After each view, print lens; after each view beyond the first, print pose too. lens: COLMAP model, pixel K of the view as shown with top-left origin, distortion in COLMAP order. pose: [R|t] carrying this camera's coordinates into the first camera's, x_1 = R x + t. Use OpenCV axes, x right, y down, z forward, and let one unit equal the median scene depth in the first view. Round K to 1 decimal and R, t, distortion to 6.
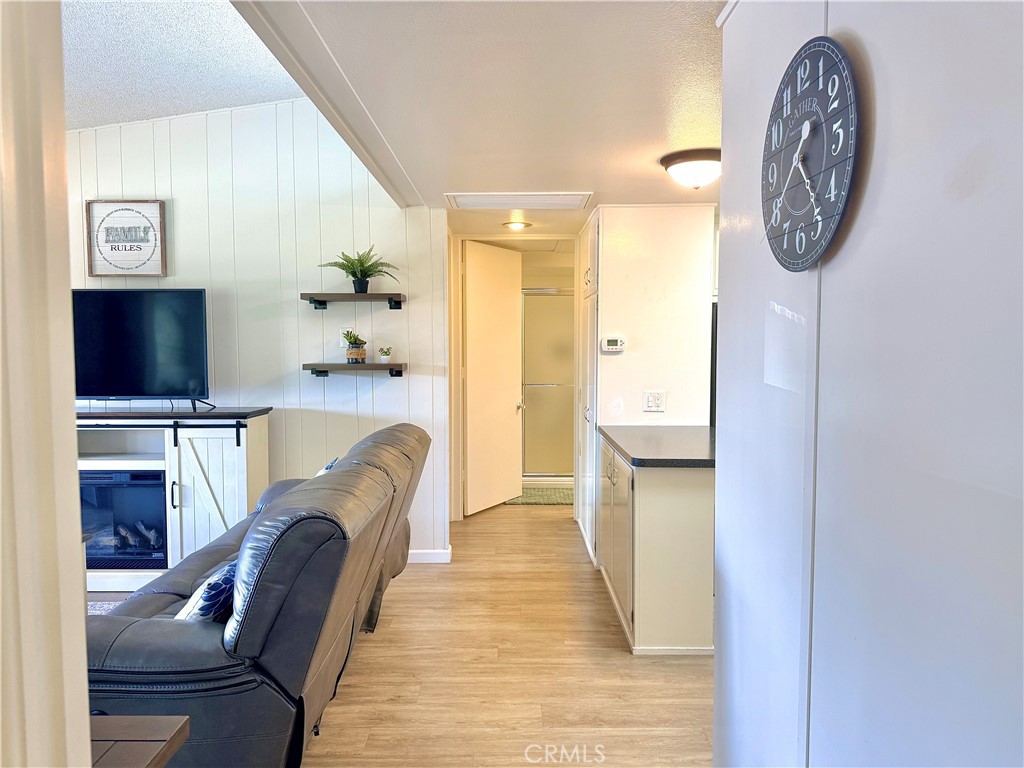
lens RADIAL K [[727.0, 0, 512.0], [0, 727.0, 384.0], [0, 0, 1]] dist [0.071565, -0.098863]
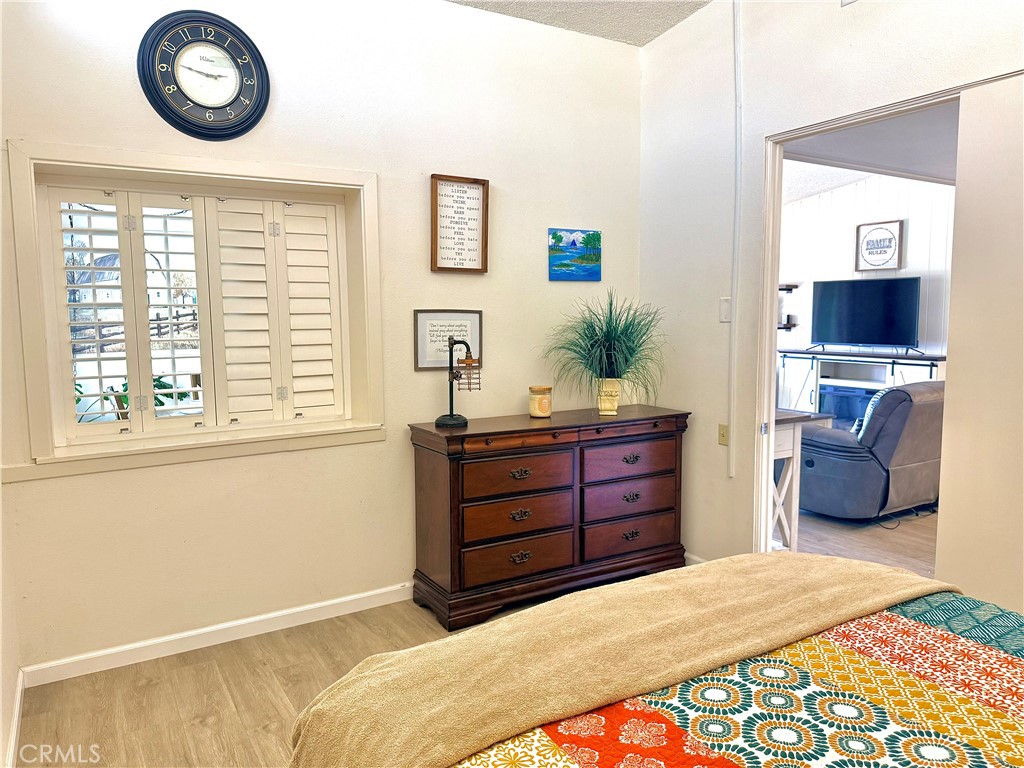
lens RADIAL K [[727.0, 0, 512.0], [0, 727.0, 384.0], [0, 0, 1]] dist [0.071565, -0.098863]
pose [[0.521146, 0.078563, -0.849844, 0.462845], [-0.037729, 0.996901, 0.069021, 0.021135], [0.852633, -0.003906, 0.522495, -0.538313]]
